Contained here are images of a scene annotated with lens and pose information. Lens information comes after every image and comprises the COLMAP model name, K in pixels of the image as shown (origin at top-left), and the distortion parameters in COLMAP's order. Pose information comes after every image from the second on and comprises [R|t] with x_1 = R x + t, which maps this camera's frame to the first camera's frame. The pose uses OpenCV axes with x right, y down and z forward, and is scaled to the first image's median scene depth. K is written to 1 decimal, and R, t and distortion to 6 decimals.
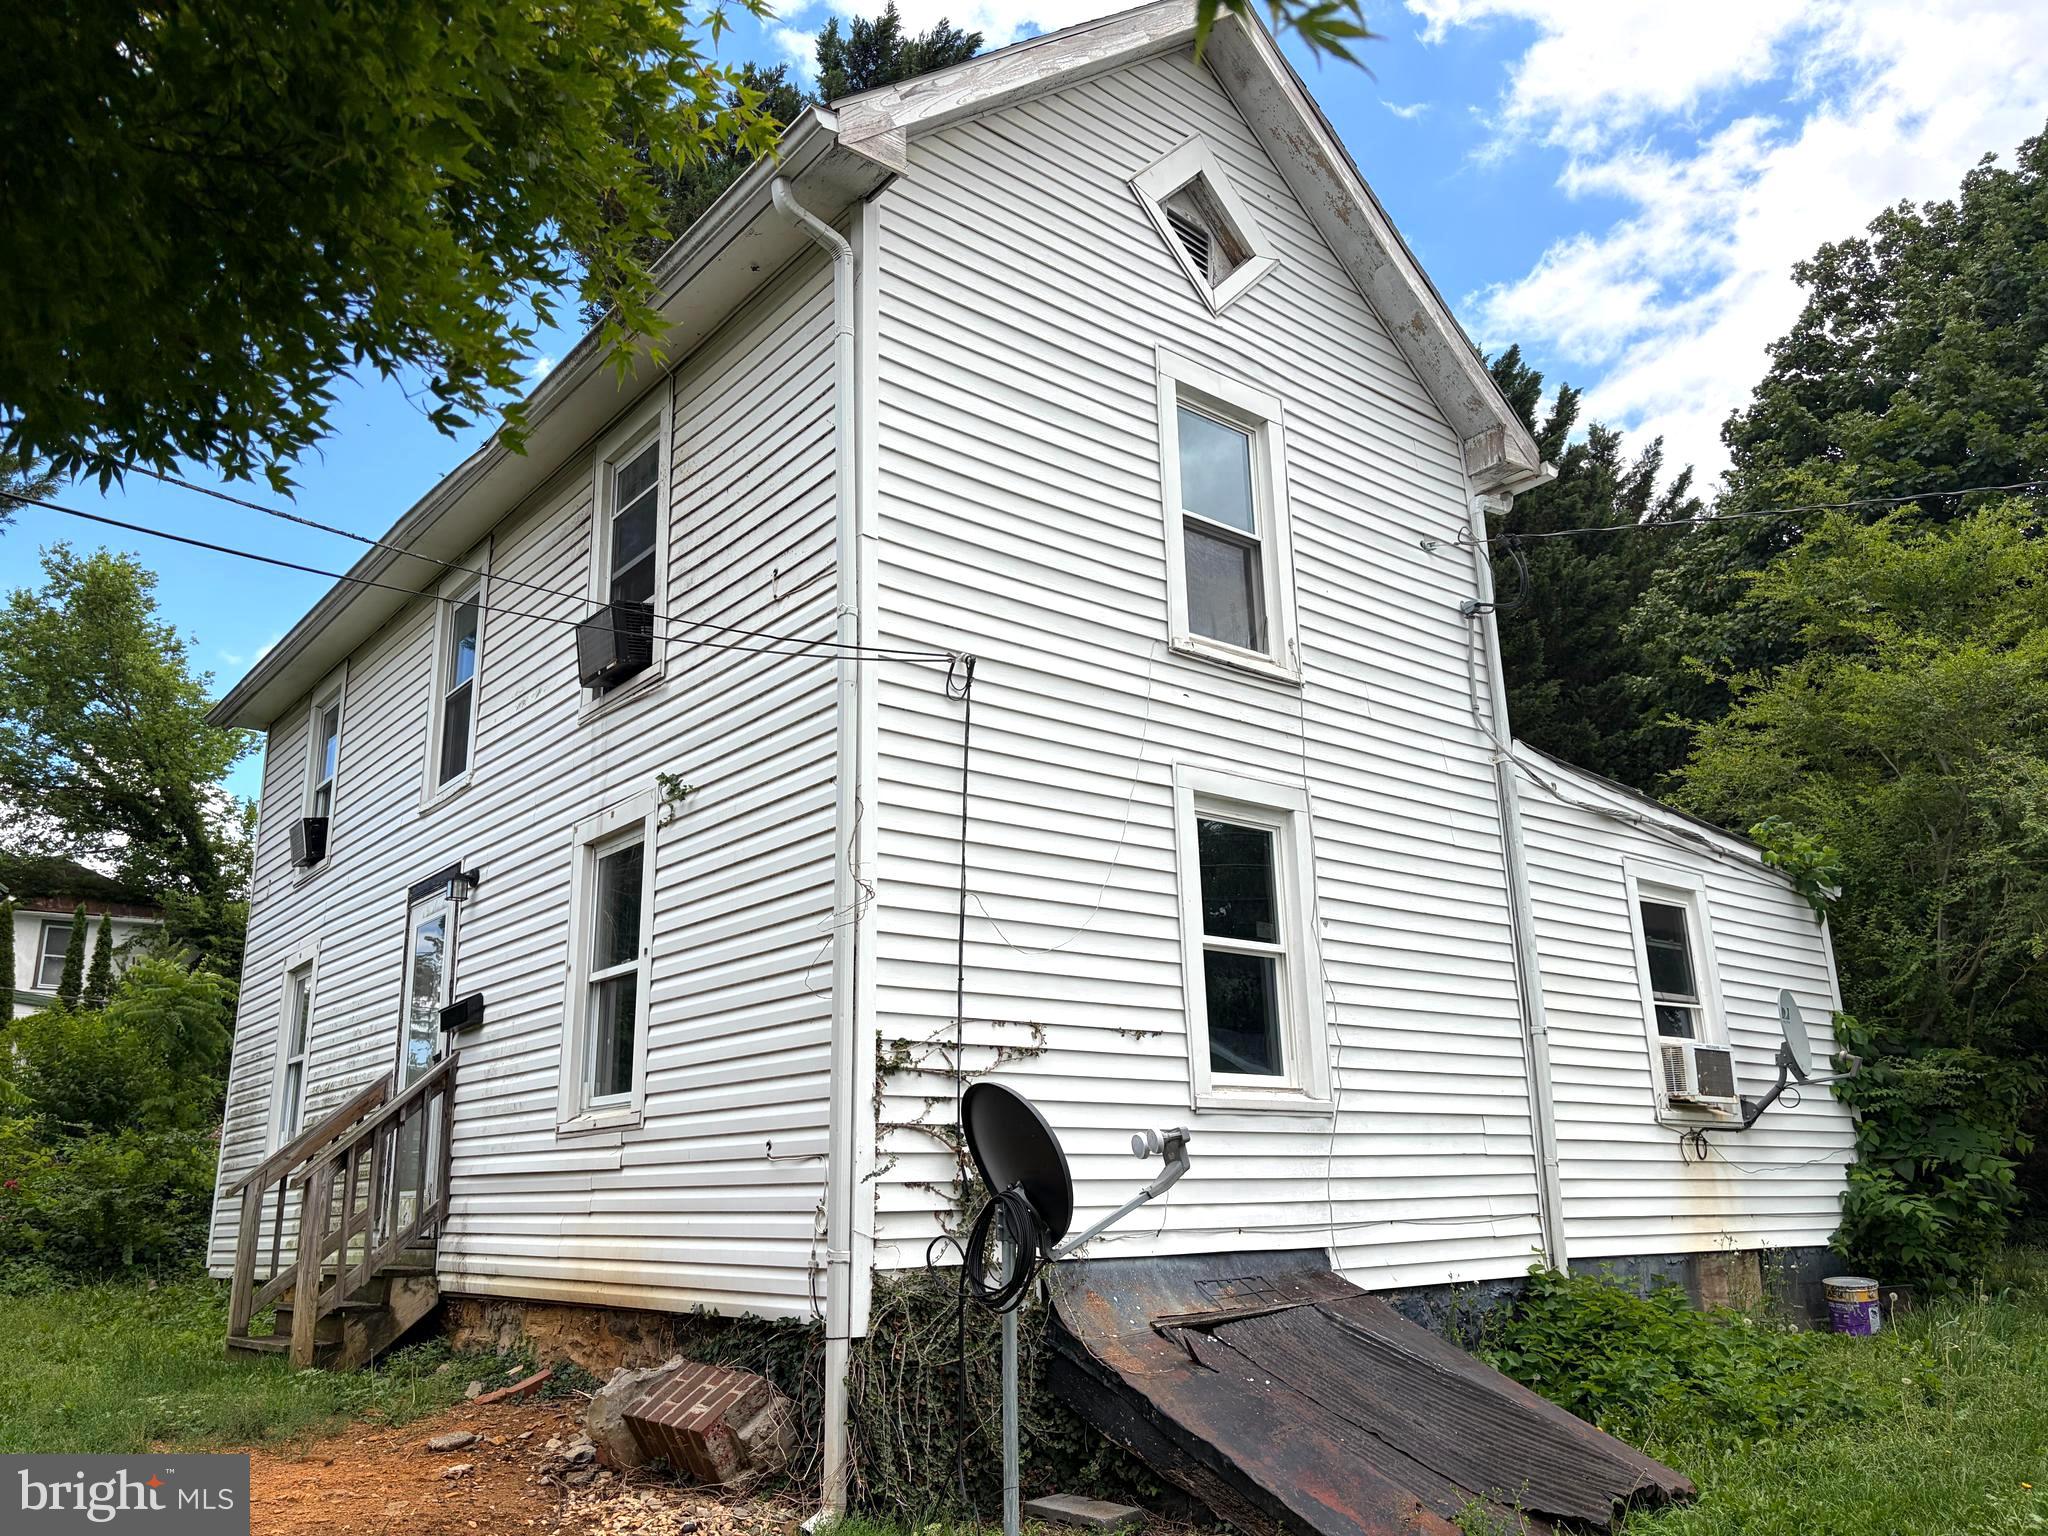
lens RADIAL K [[1542.4, 0, 1023.6], [0, 1542.4, 770.7], [0, 0, 1]] dist [0.009220, 0.002582]
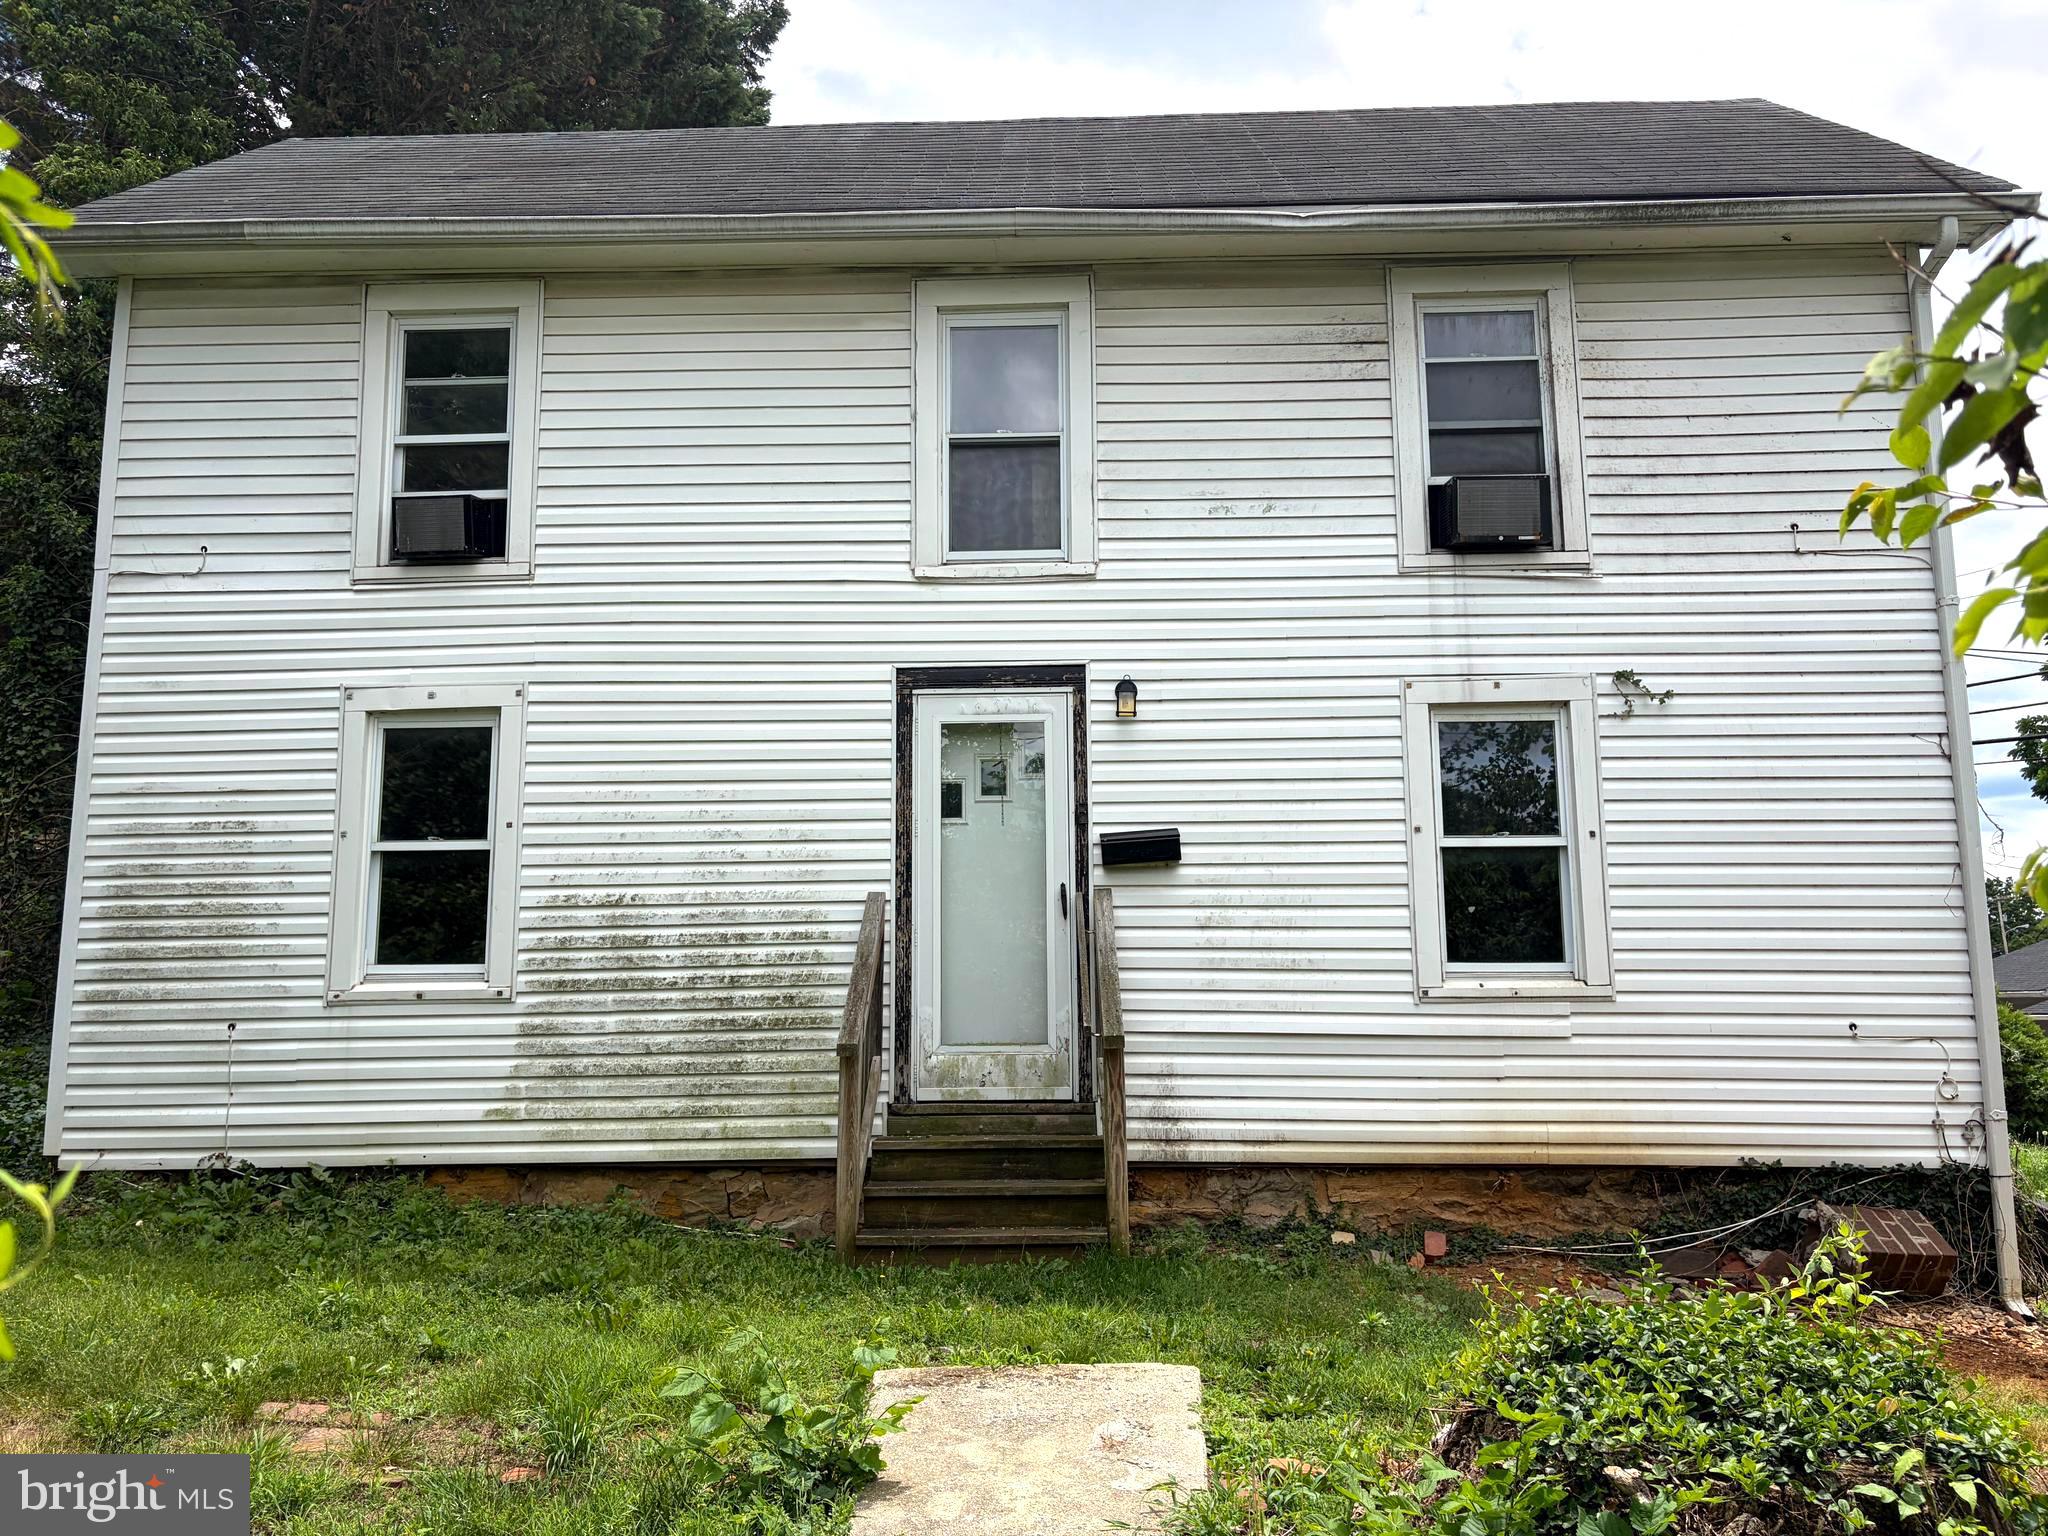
lens RADIAL K [[1542.4, 0, 1022.8], [0, 1542.4, 766.0], [0, 0, 1]] dist [0.009220, 0.002582]
pose [[0.670016, 0.131944, 0.730527, -1.315469], [-0.211821, 0.977147, 0.017789, 0.139710], [-0.711485, -0.166660, 0.682652, 0.586186]]
